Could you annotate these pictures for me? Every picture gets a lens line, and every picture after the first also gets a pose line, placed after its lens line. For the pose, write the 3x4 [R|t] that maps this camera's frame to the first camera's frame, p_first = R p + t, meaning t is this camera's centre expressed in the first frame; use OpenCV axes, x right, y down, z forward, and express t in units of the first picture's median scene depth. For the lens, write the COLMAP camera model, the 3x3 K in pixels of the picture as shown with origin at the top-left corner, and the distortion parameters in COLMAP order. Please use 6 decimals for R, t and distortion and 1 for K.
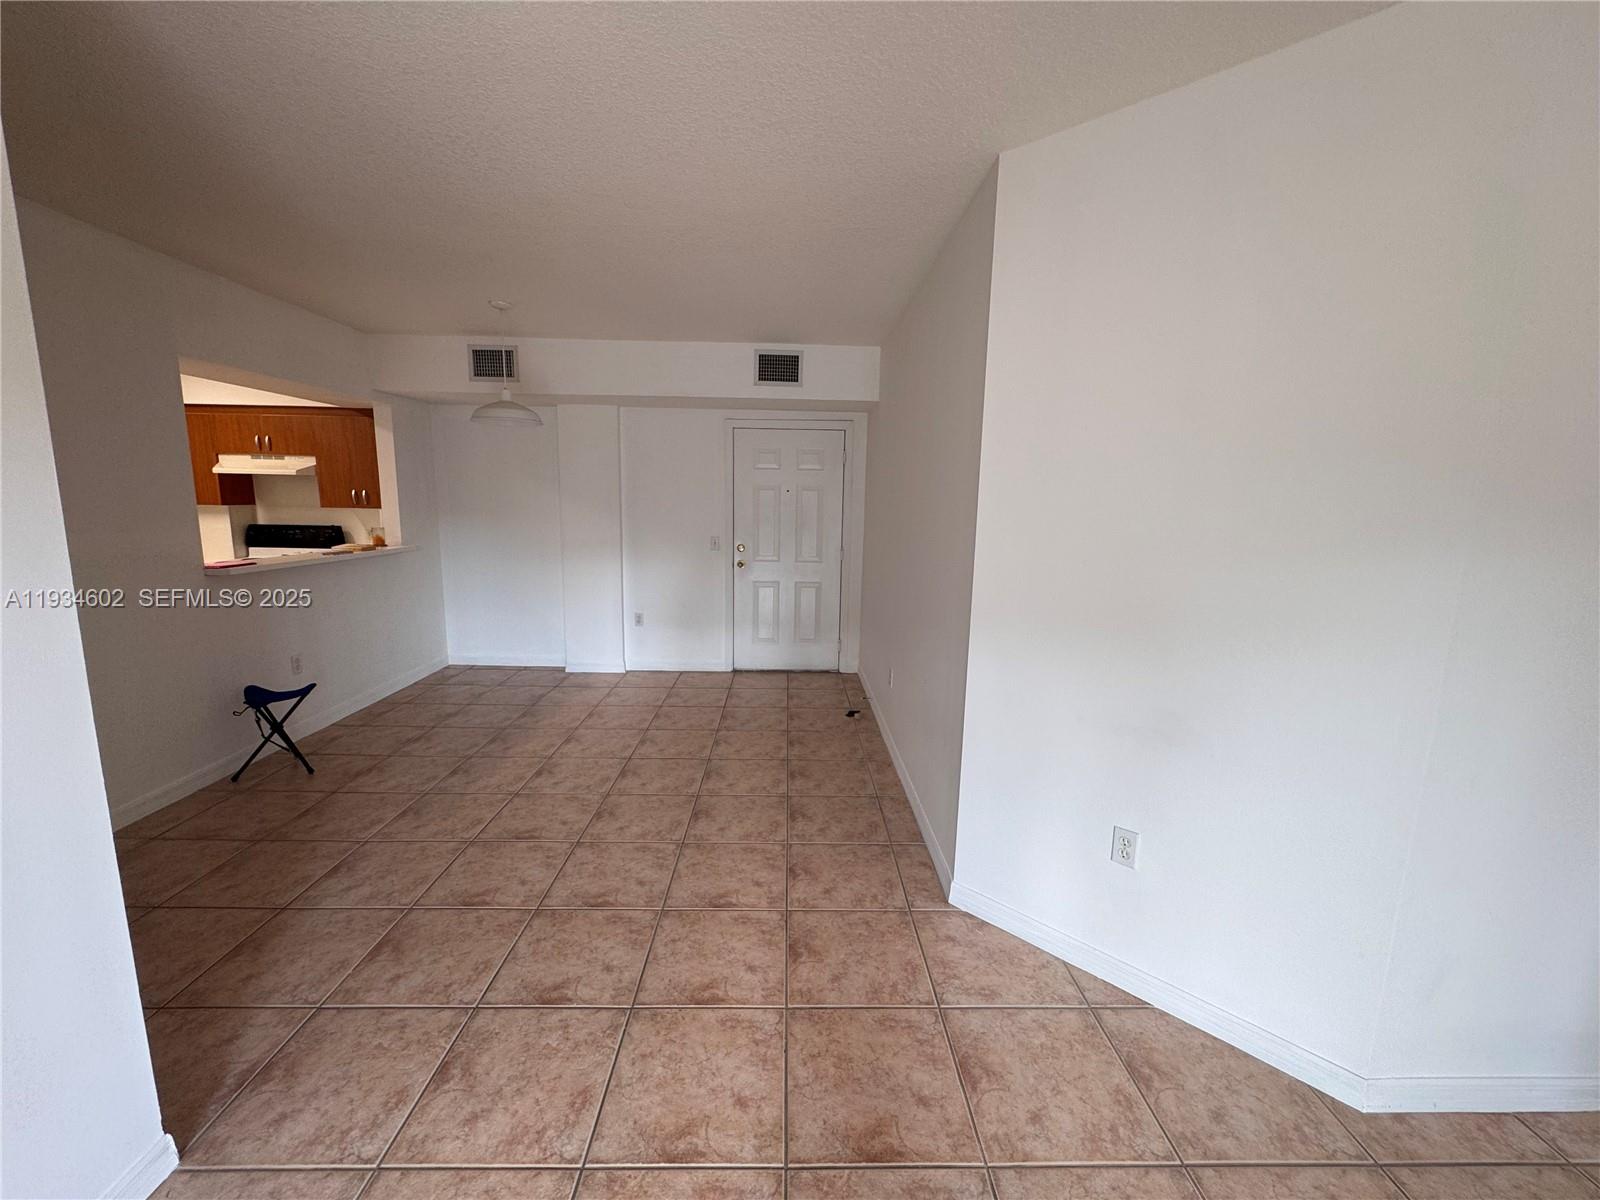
lens RADIAL K [[614.1, 0, 796.6], [0, 614.1, 590.7], [0, 0, 1]] dist [-0.000157, -0.000013]
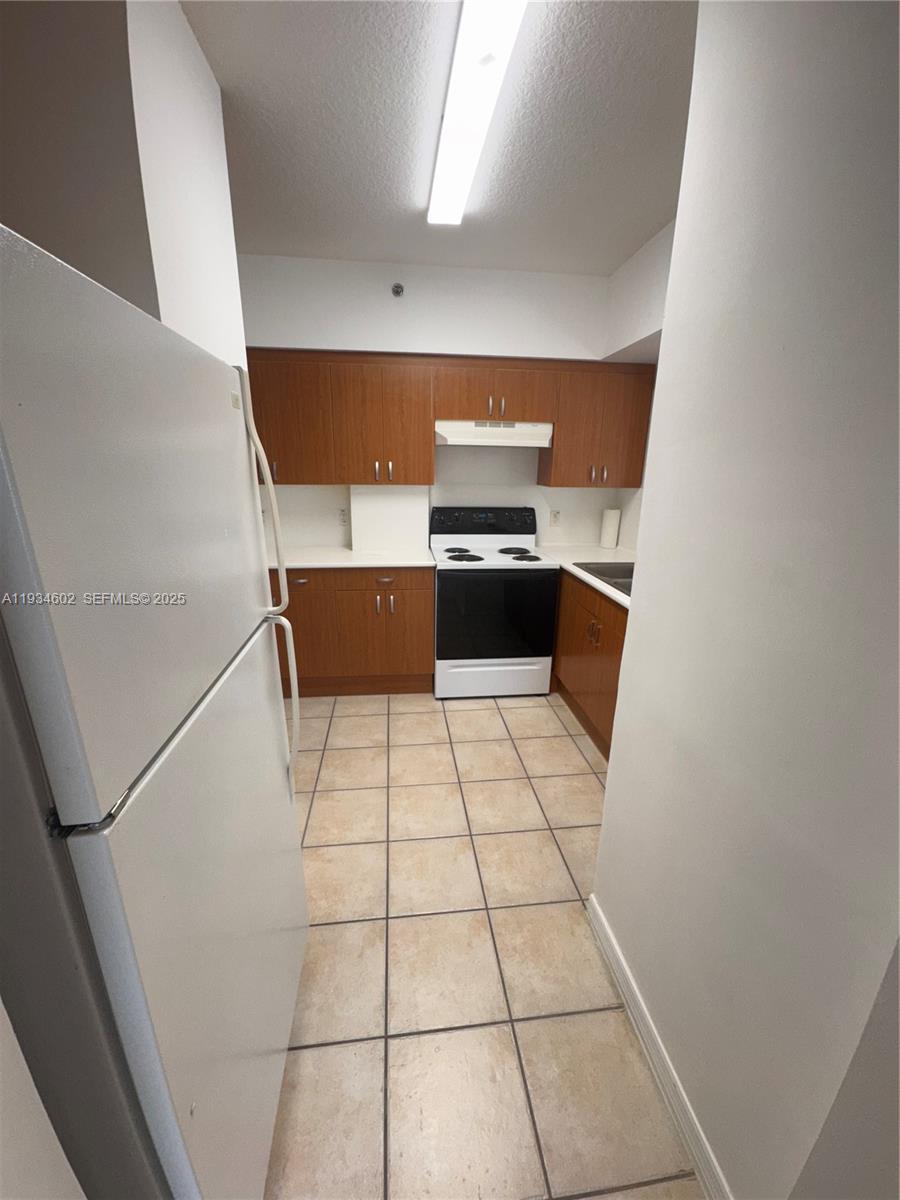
lens RADIAL K [[460.6, 0, 450.0], [0, 460.6, 600.0], [0, 0, 1]] dist [-0.000157, -0.000013]
pose [[0.995530, -0.029760, 0.089633, -0.980045], [0.016781, 0.989693, 0.142218, -0.075568], [-0.092941, -0.140079, 0.985769, 0.376632]]
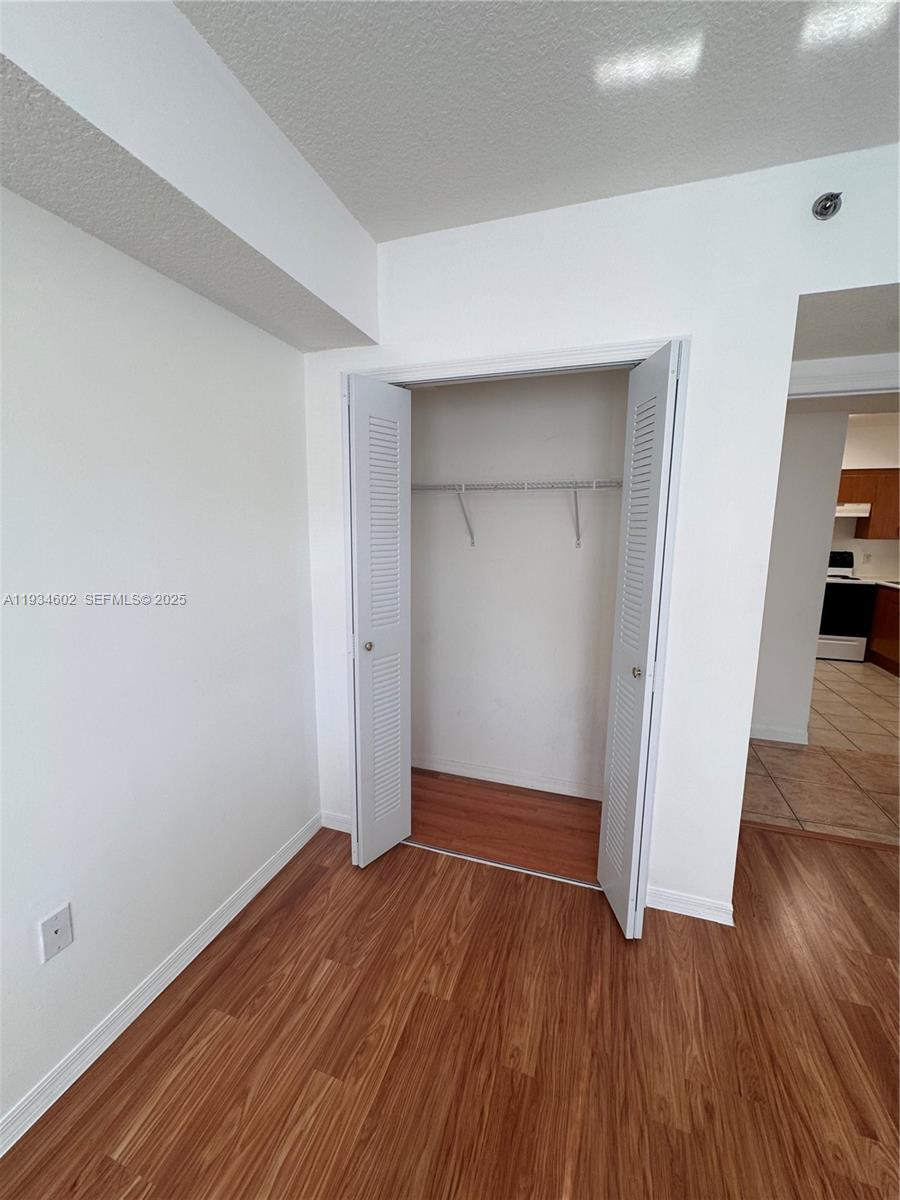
lens RADIAL K [[460.6, 0, 450.0], [0, 460.6, 600.0], [0, 0, 1]] dist [-0.000157, -0.000013]
pose [[0.941139, 0.045811, -0.334901, -1.334225], [-0.043522, 0.998950, 0.014340, 0.032252], [0.335206, 0.001080, 0.942144, -0.335528]]
